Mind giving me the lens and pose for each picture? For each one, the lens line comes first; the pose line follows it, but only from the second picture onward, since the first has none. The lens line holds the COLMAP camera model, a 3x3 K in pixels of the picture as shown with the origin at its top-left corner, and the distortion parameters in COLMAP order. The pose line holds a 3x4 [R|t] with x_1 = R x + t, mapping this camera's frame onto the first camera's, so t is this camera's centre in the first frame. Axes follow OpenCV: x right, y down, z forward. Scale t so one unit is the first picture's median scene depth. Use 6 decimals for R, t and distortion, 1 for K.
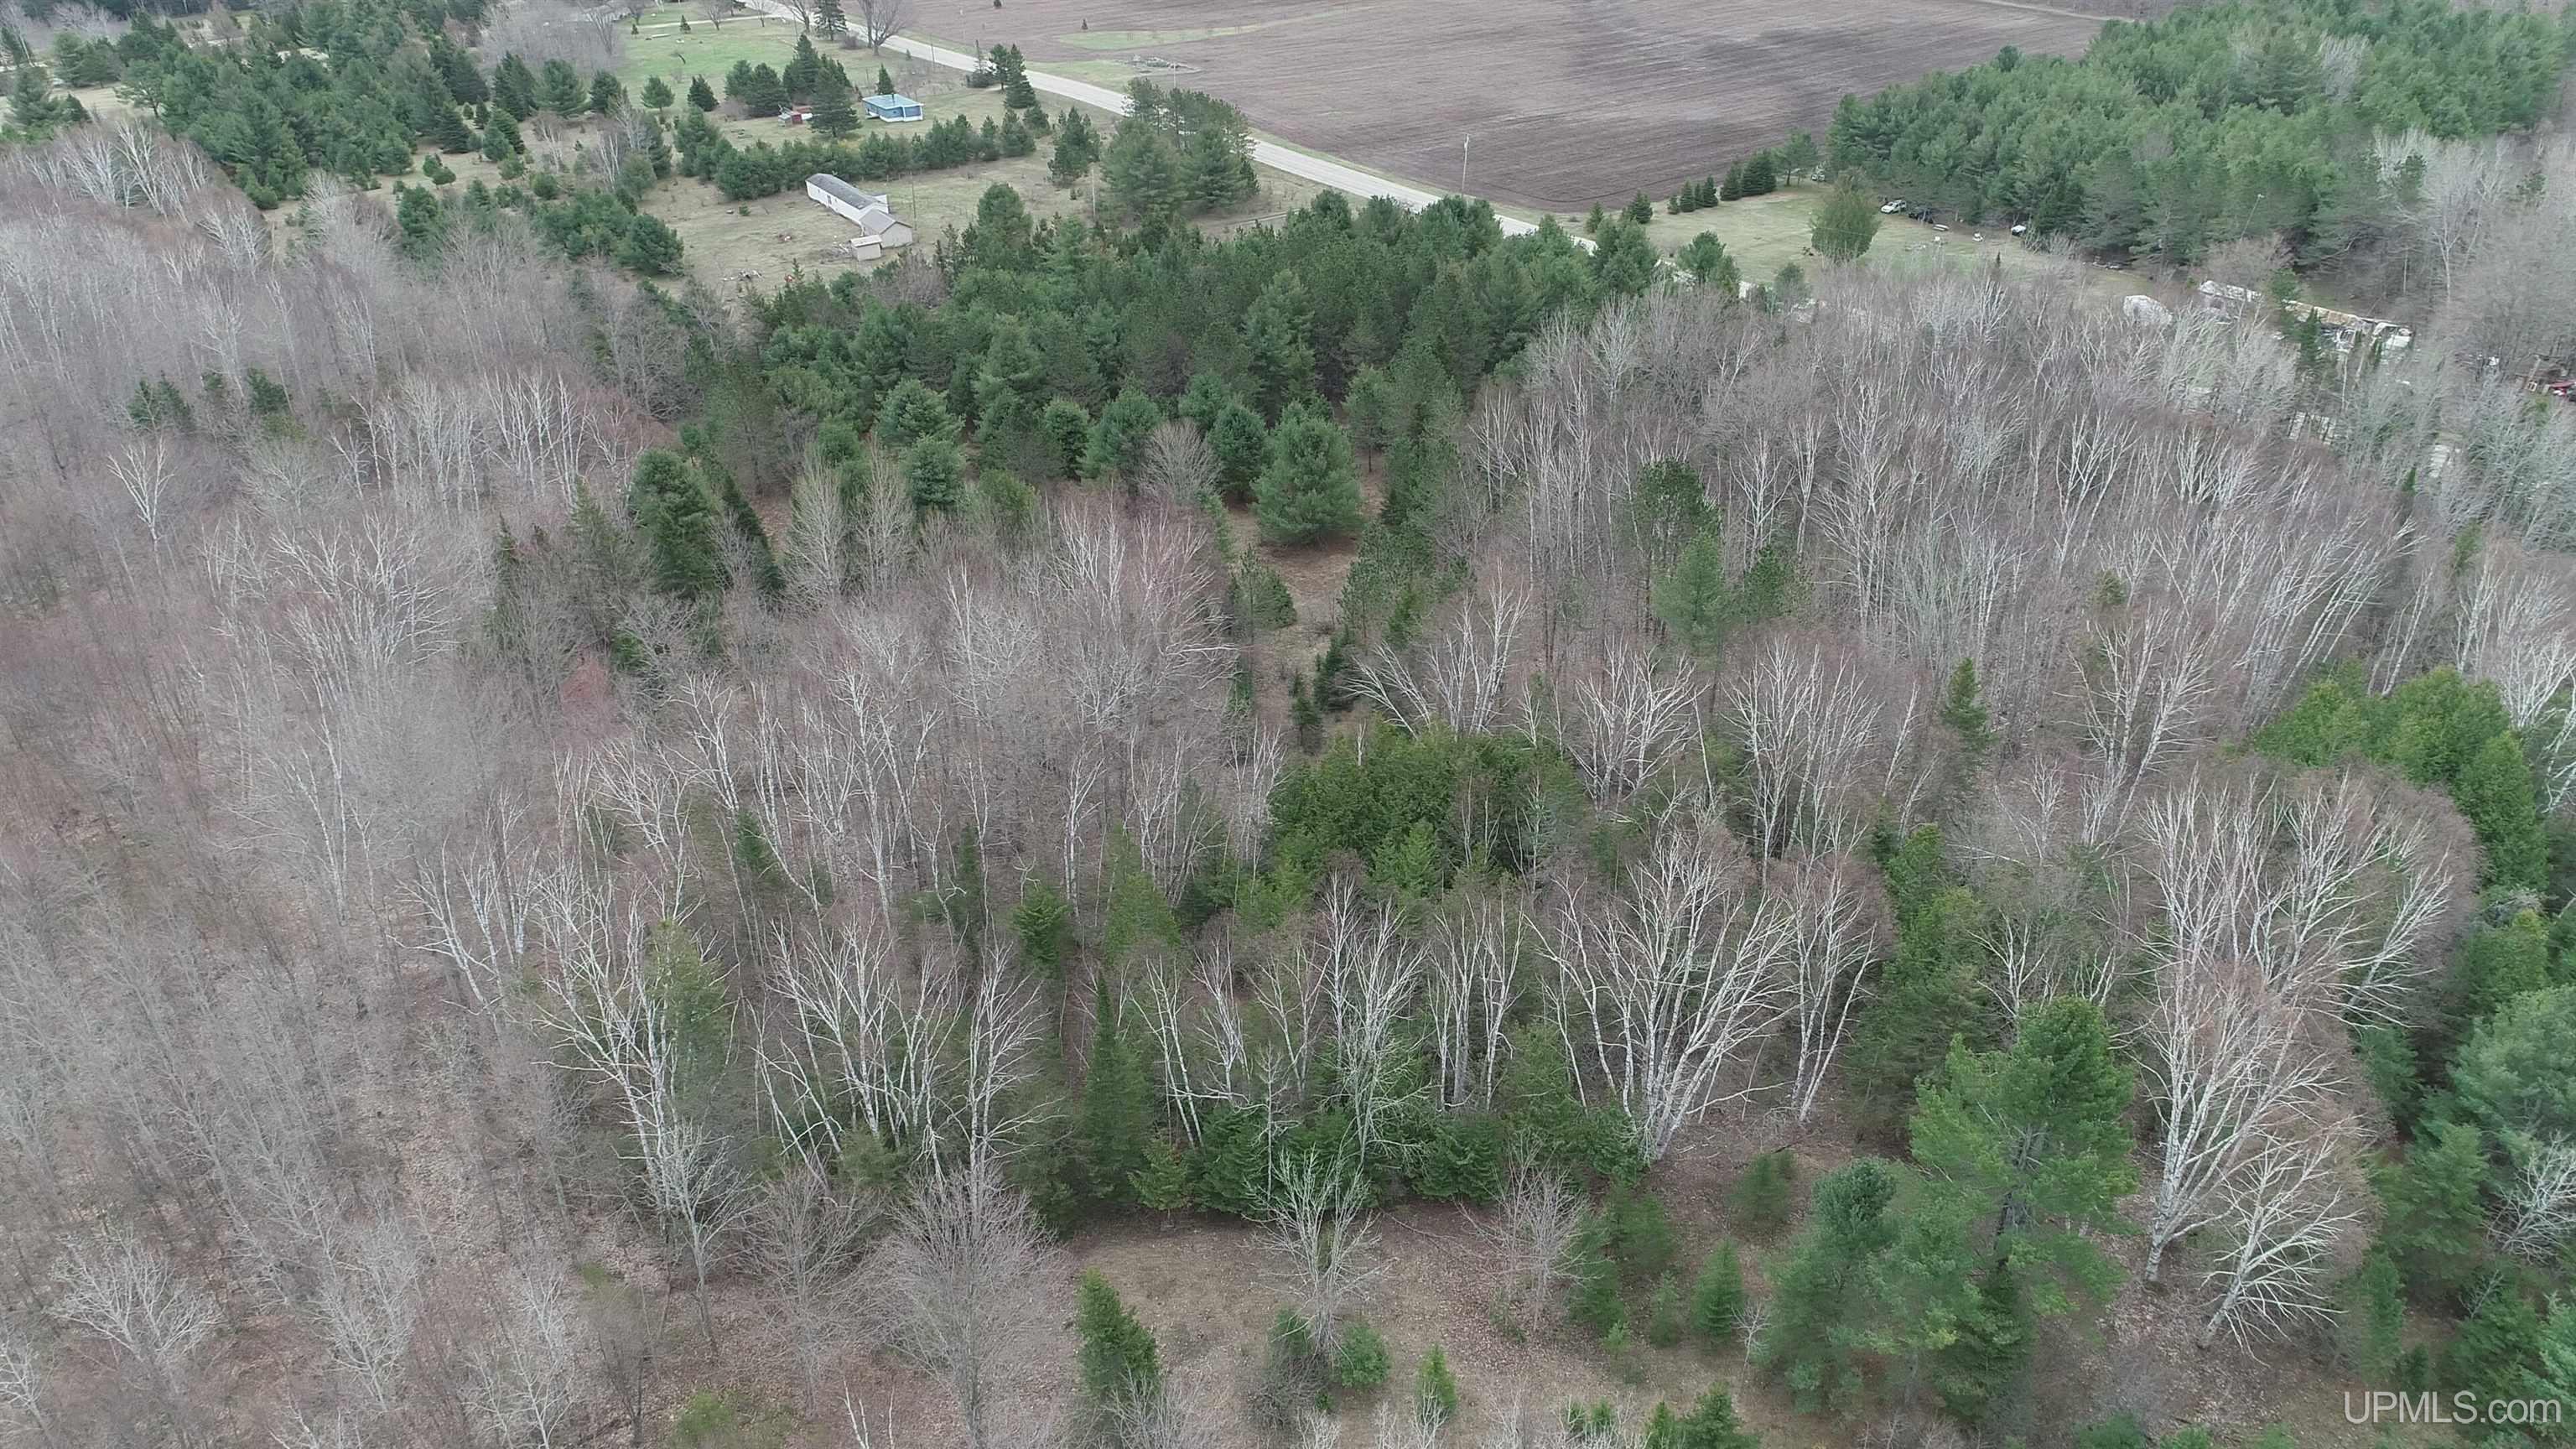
lens RADIAL K [[1796.0, 0, 1282.8], [0, 1796.0, 733.4], [0, 0, 1]] dist [-0.003237, -0.001923]
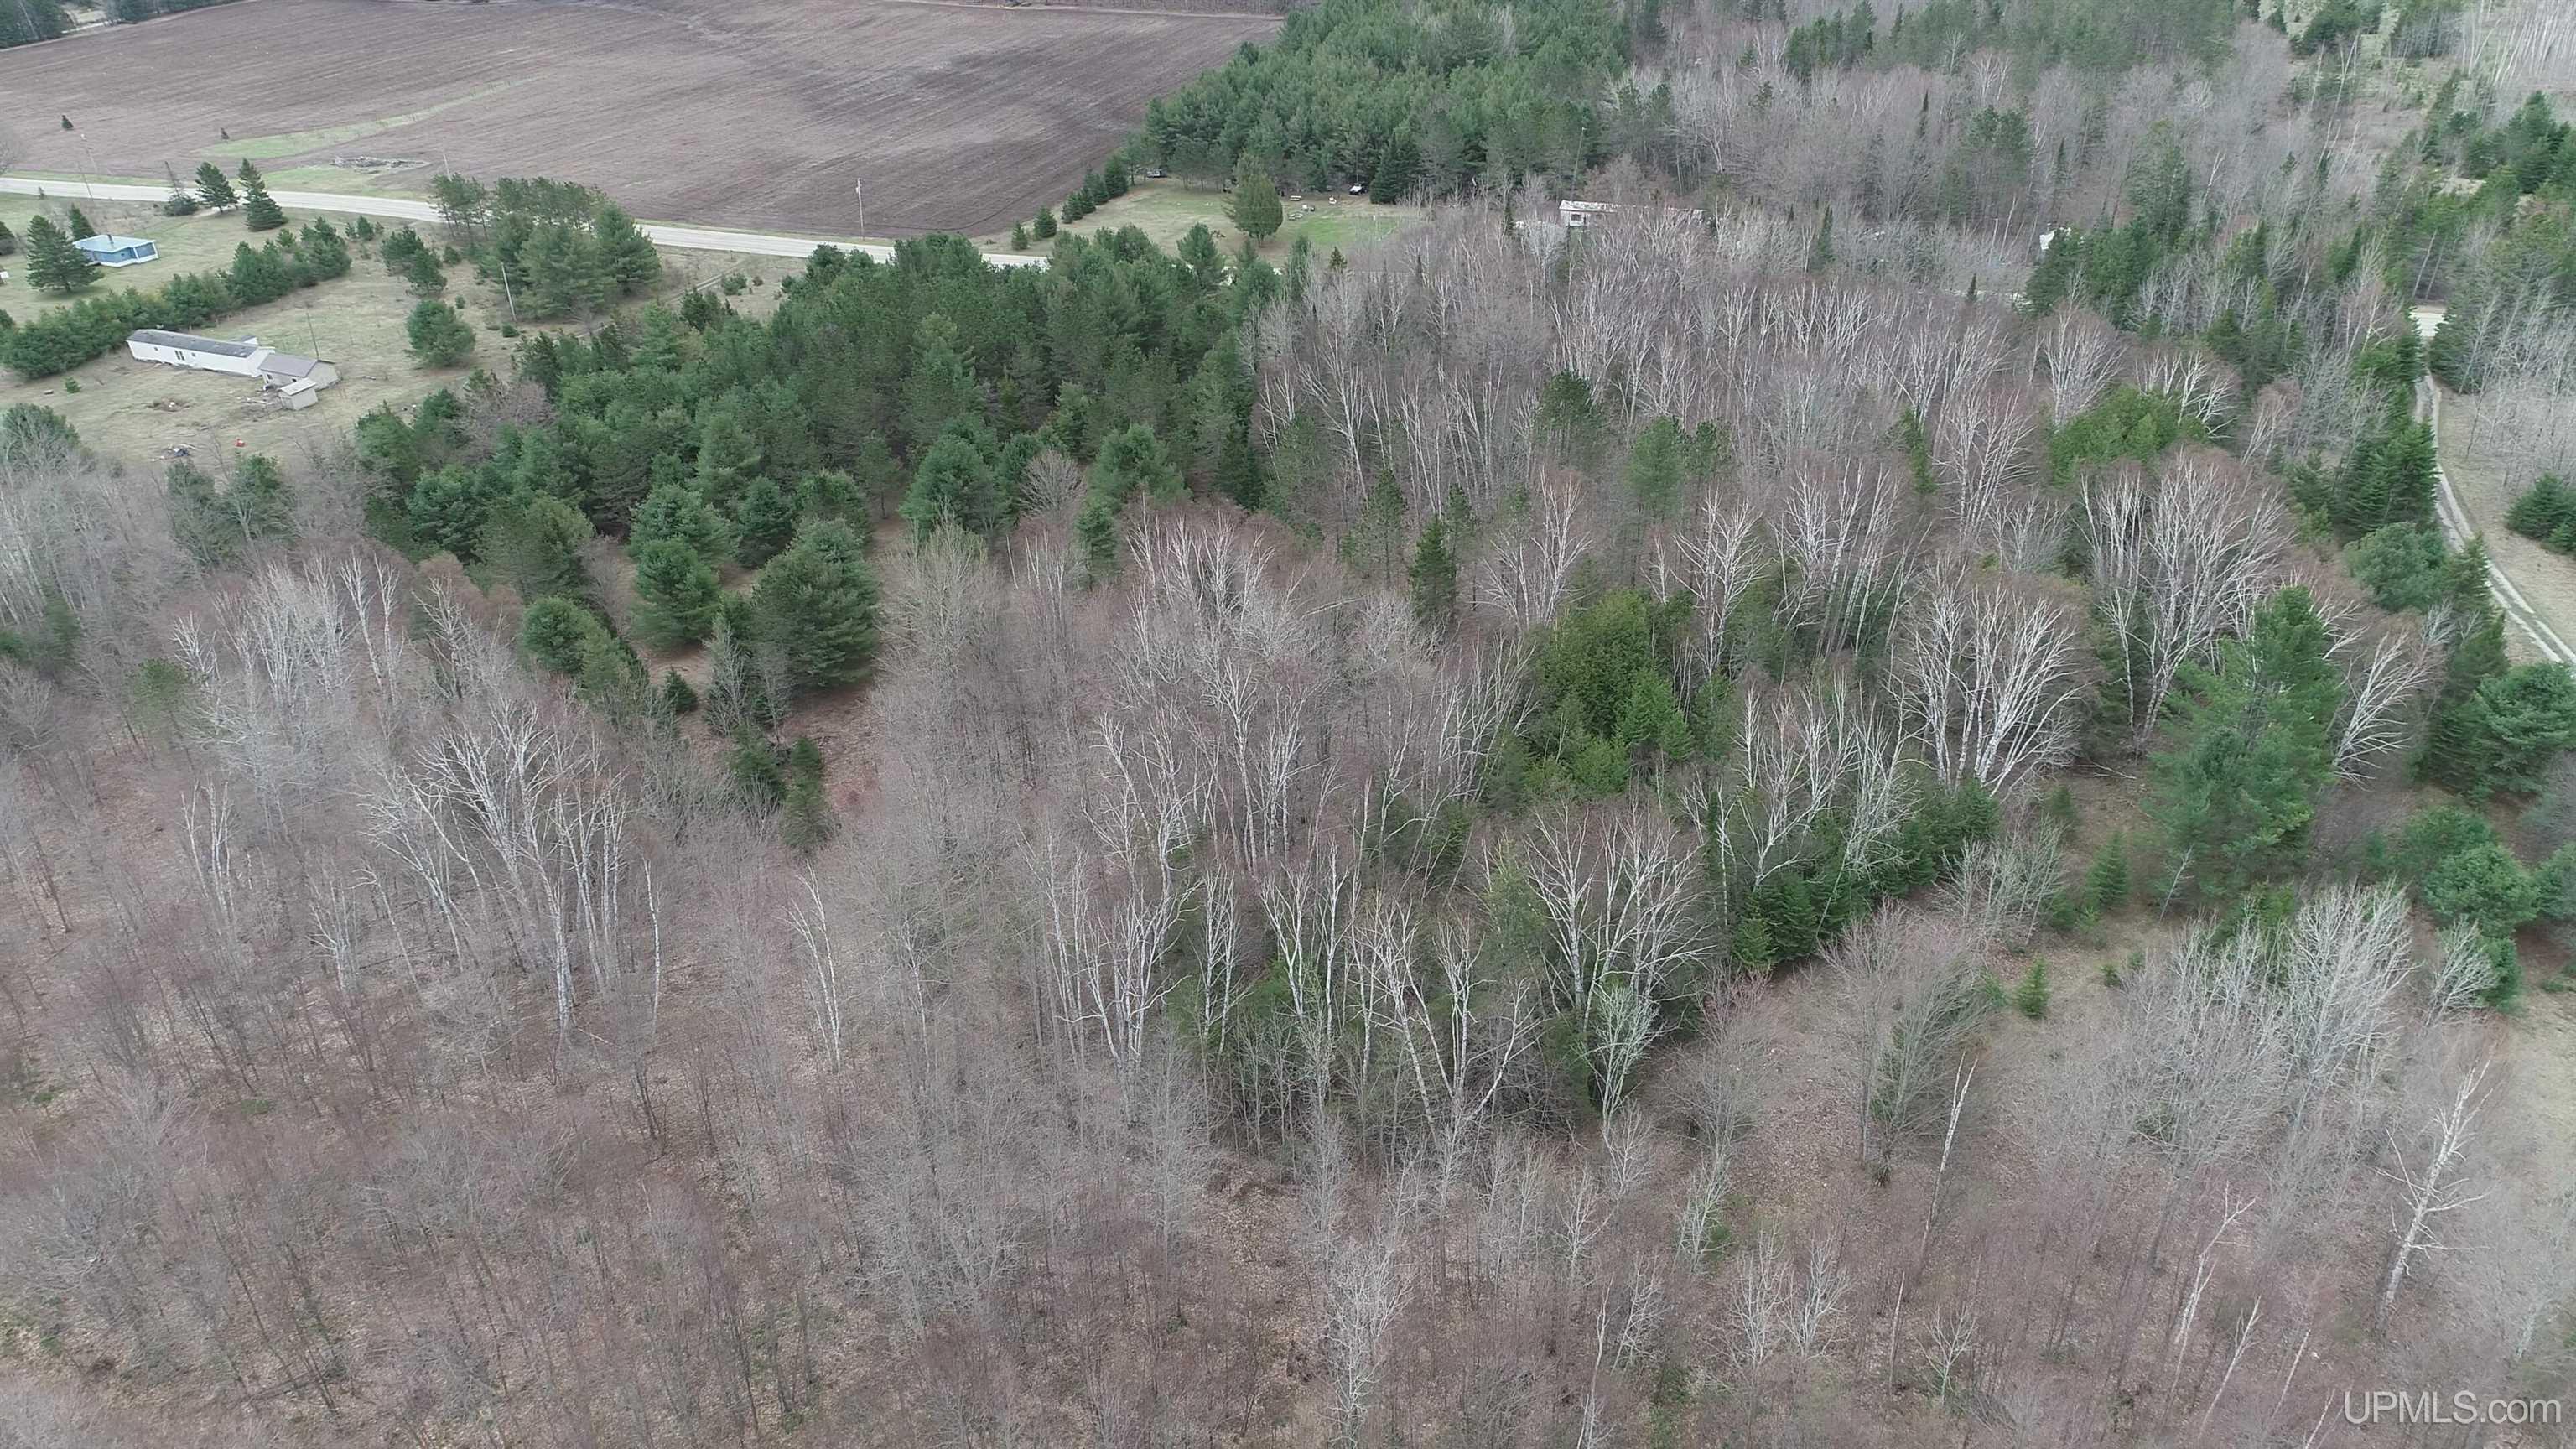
lens RADIAL K [[1803.2, 0, 1288.0], [0, 1803.2, 724.5], [0, 0, 1]] dist [-0.002841, 0.001782]
pose [[0.831688, -0.282632, 0.477928, -0.272398], [0.293541, 0.954442, 0.053609, -0.019634], [-0.471306, 0.095705, 0.876762, 0.012588]]
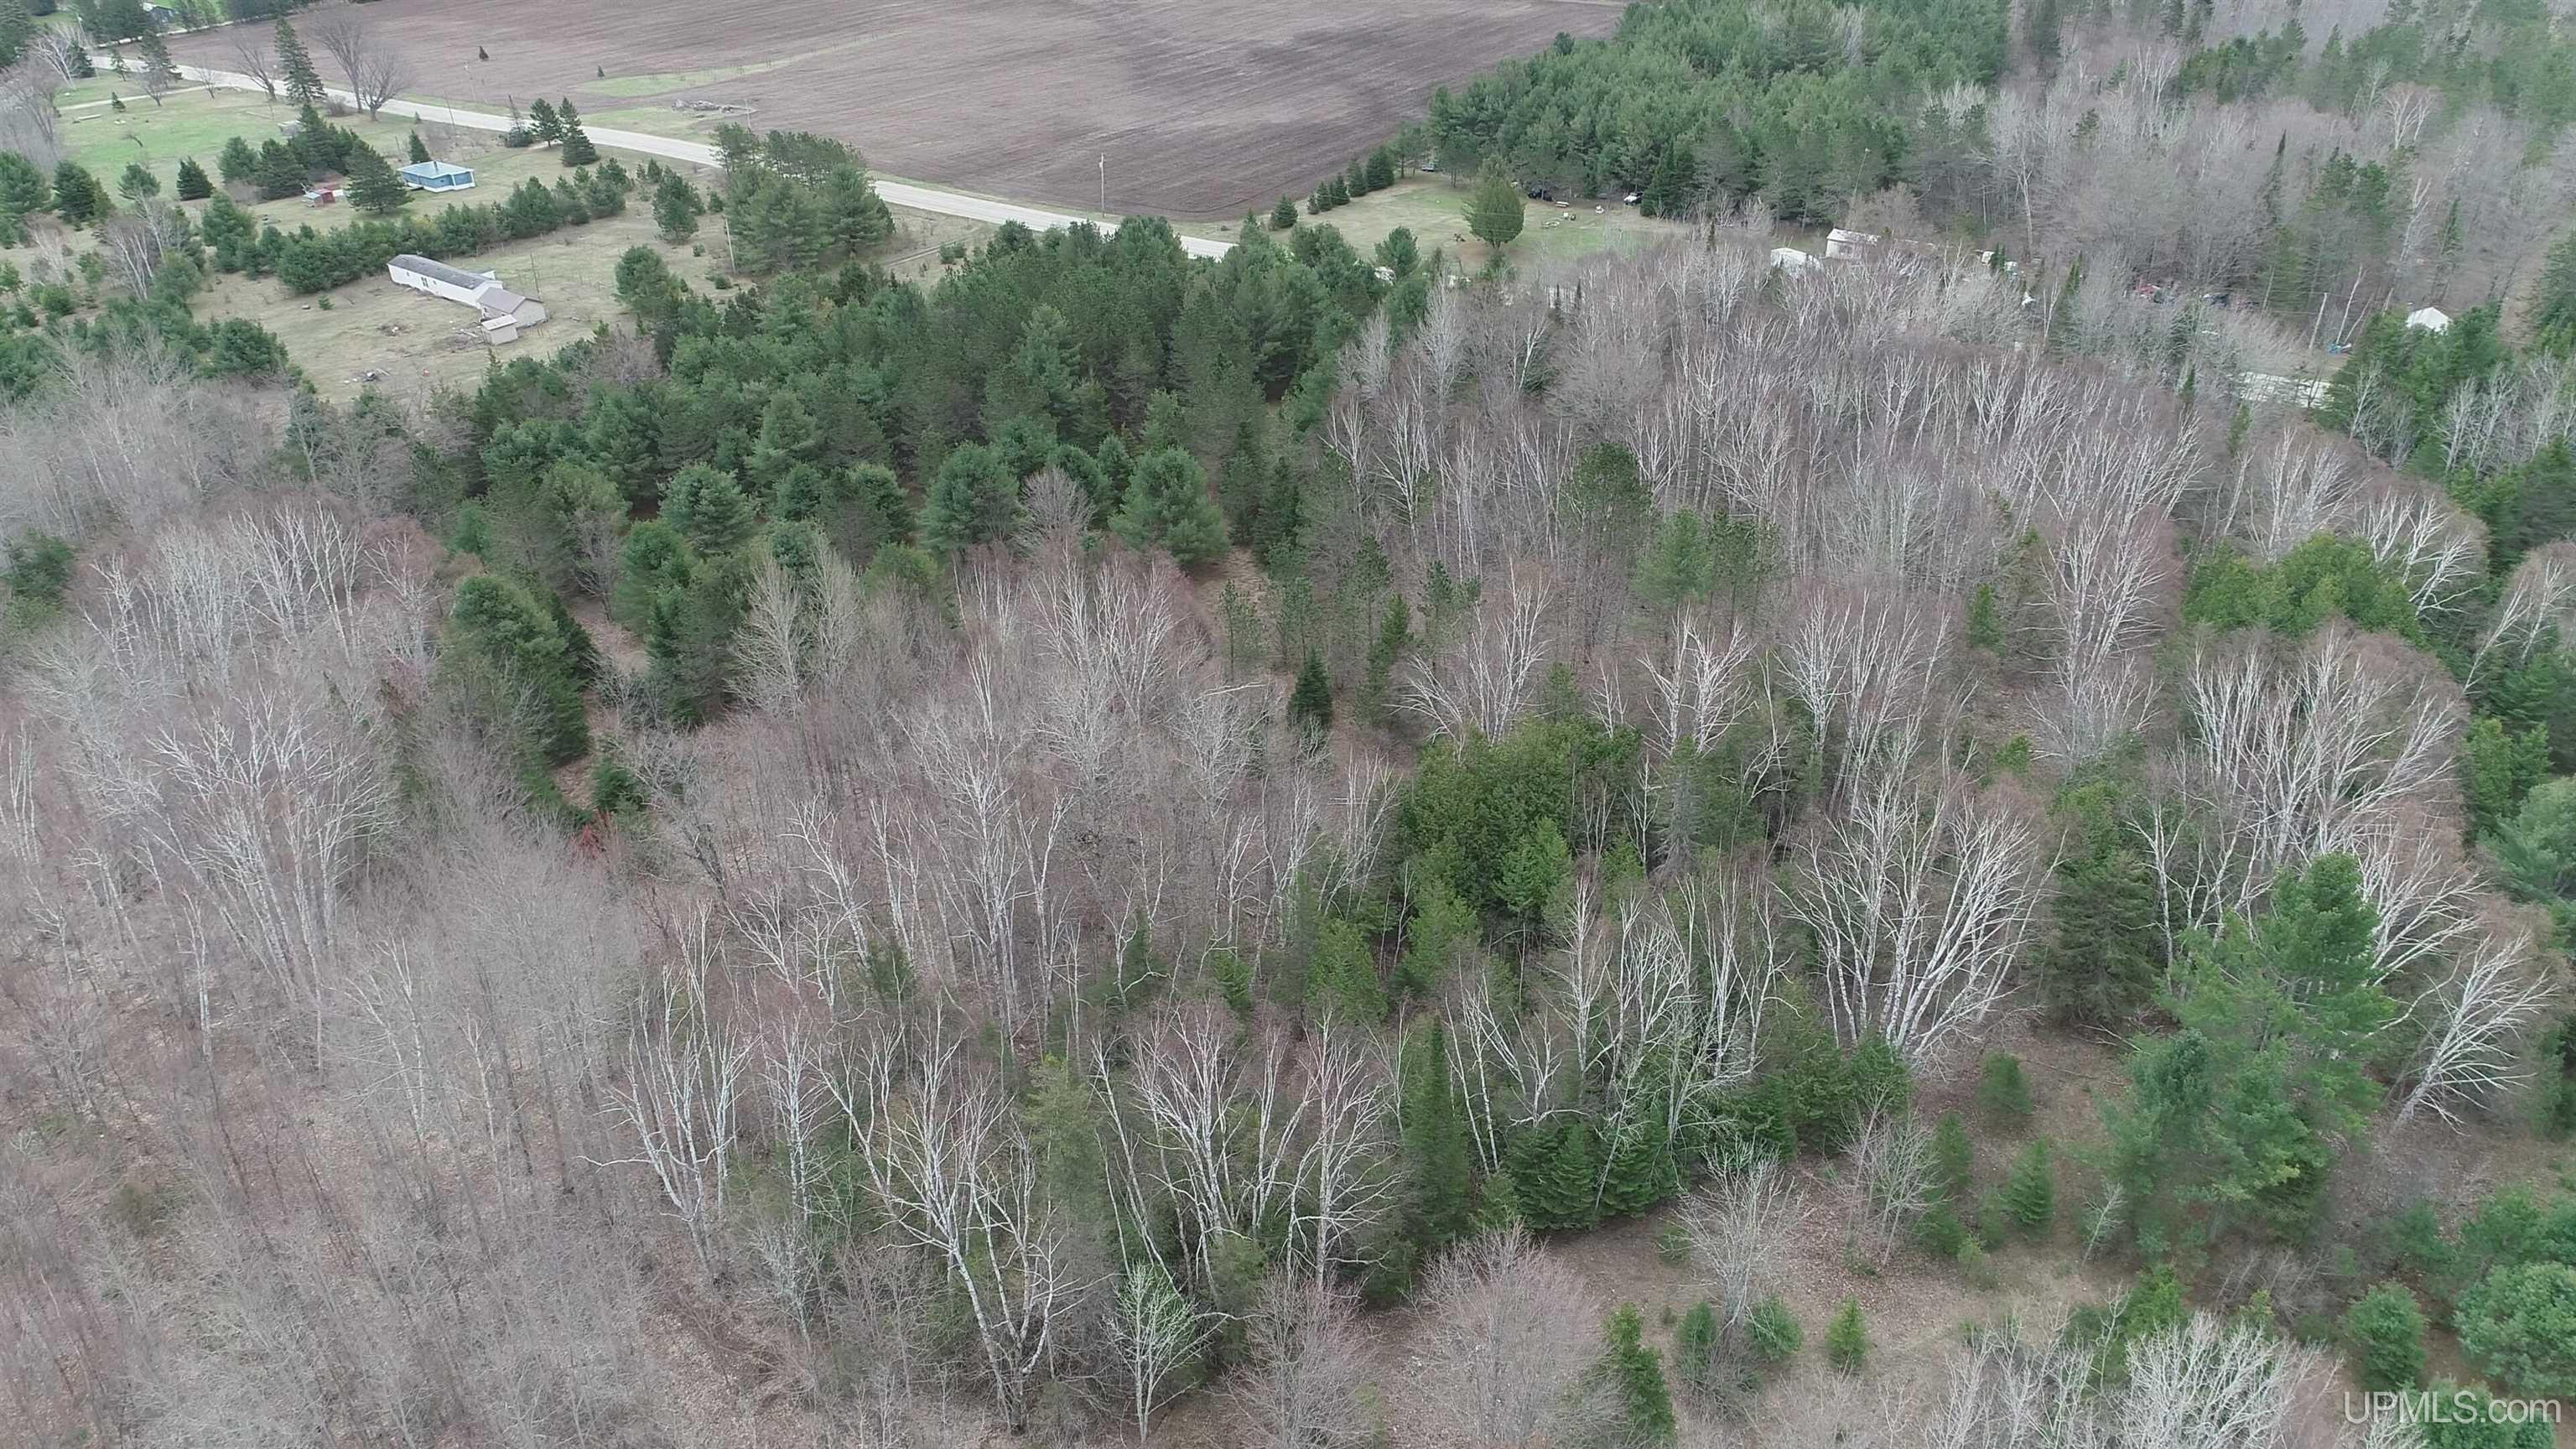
lens RADIAL K [[1803.2, 0, 1288.0], [0, 1803.2, 724.5], [0, 0, 1]] dist [-0.002841, 0.001782]
pose [[0.948135, -0.165993, 0.271082, -0.123156], [0.169300, 0.985500, 0.011313, -0.014917], [-0.269030, 0.035168, 0.962490, 0.018976]]
